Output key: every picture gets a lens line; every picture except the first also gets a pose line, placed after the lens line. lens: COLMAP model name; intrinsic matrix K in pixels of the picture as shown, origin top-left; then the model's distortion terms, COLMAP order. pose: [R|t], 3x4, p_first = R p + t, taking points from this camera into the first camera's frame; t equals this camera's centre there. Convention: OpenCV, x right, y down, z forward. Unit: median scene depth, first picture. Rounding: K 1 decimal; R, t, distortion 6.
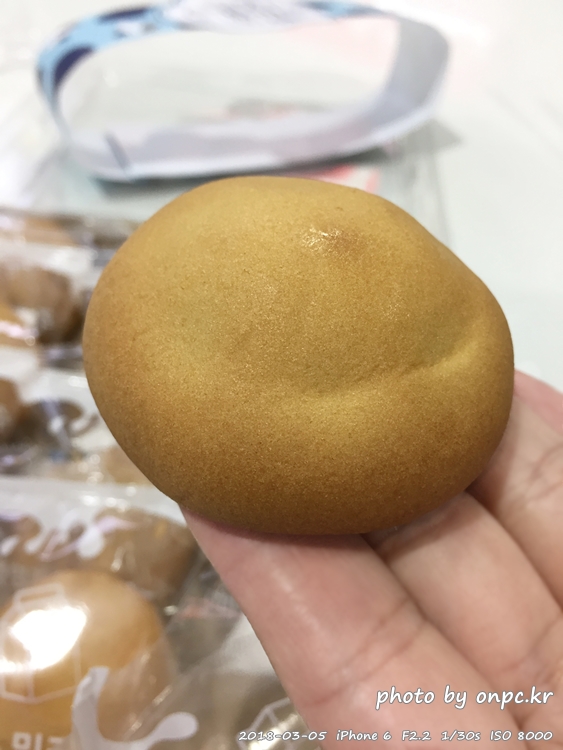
lens RADIAL K [[645.6, 0, 283.0], [0, 645.6, 376.1], [0, 0, 1]] dist [-0.002333, 0.000865]
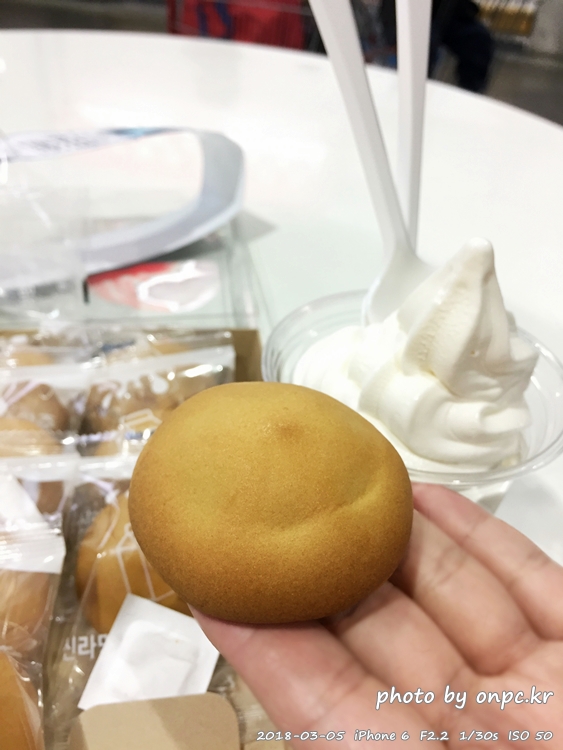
lens RADIAL K [[645.6, 0, 279.1], [0, 645.6, 372.0], [0, 0, 1]] dist [-0.002333, 0.000865]
pose [[0.995512, -0.093915, 0.011666, 0.064869], [0.094492, 0.979595, -0.177384, -0.069560], [0.005231, 0.177690, 0.984073, -0.641967]]
